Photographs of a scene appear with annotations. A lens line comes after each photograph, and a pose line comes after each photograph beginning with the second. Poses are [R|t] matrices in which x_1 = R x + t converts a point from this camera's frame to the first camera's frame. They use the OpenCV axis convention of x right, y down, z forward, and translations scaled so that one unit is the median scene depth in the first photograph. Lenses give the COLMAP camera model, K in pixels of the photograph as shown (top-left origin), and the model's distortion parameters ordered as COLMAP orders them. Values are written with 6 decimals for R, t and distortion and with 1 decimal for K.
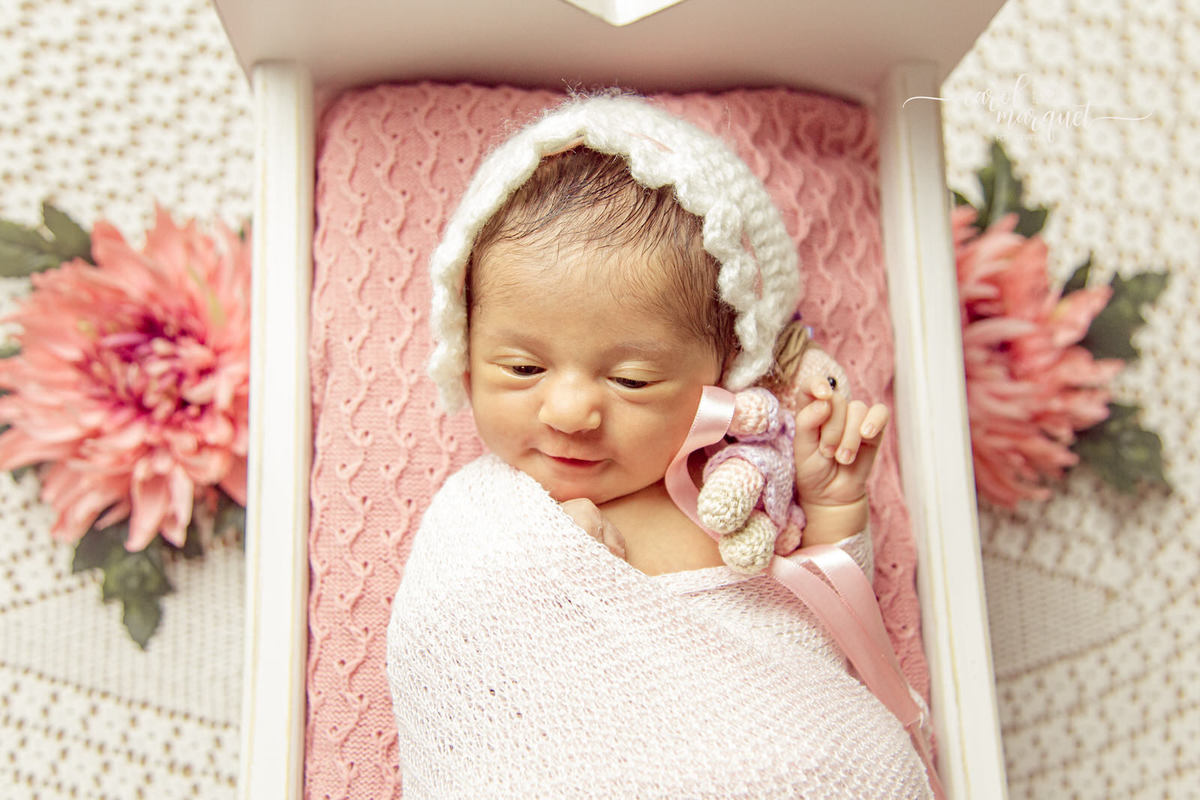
lens RADIAL K [[1259.7, 0, 636.8], [0, 1259.7, 397.4], [0, 0, 1]] dist [0.180598, -0.009458]
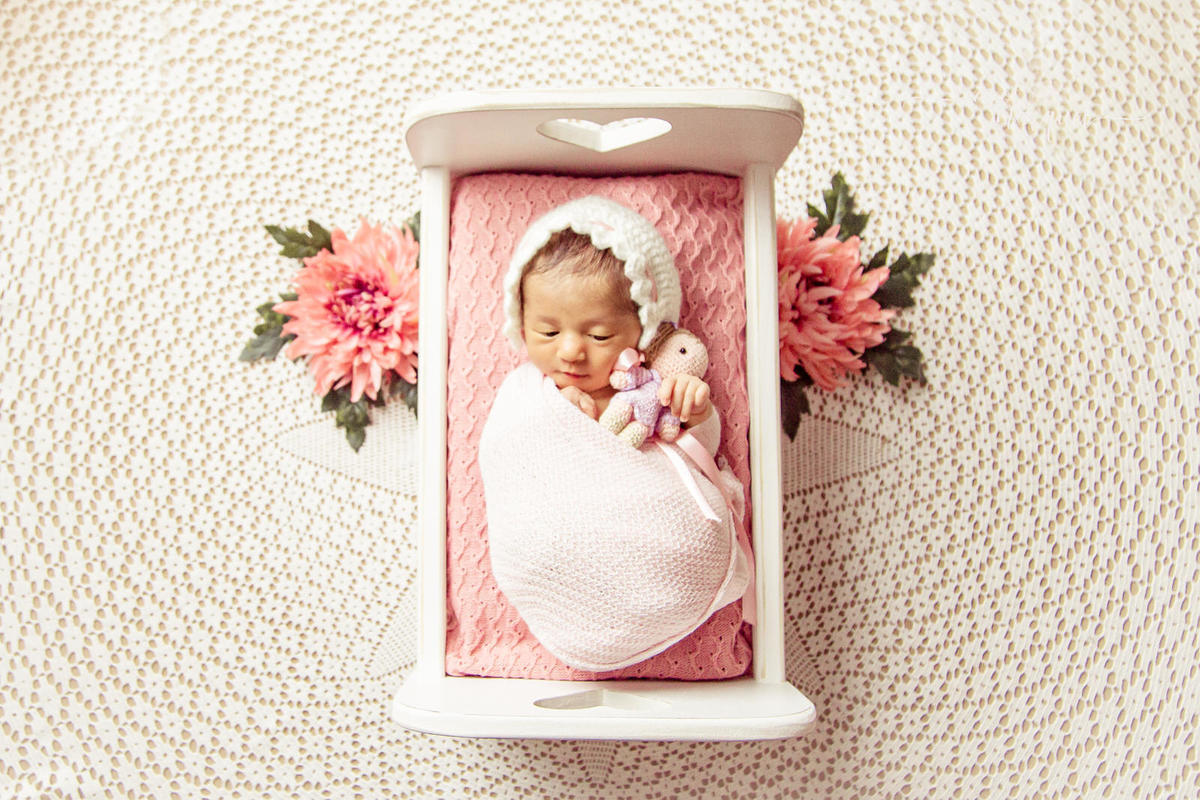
lens RADIAL K [[783.2, 0, 564.5], [0, 783.2, 396.1], [0, 0, 1]] dist [-0.078948, 0.050077]
pose [[0.996531, 0.027458, -0.078563, 0.016808], [-0.018960, 0.994086, 0.106932, -0.020979], [0.081034, -0.105071, 0.991158, -0.124647]]
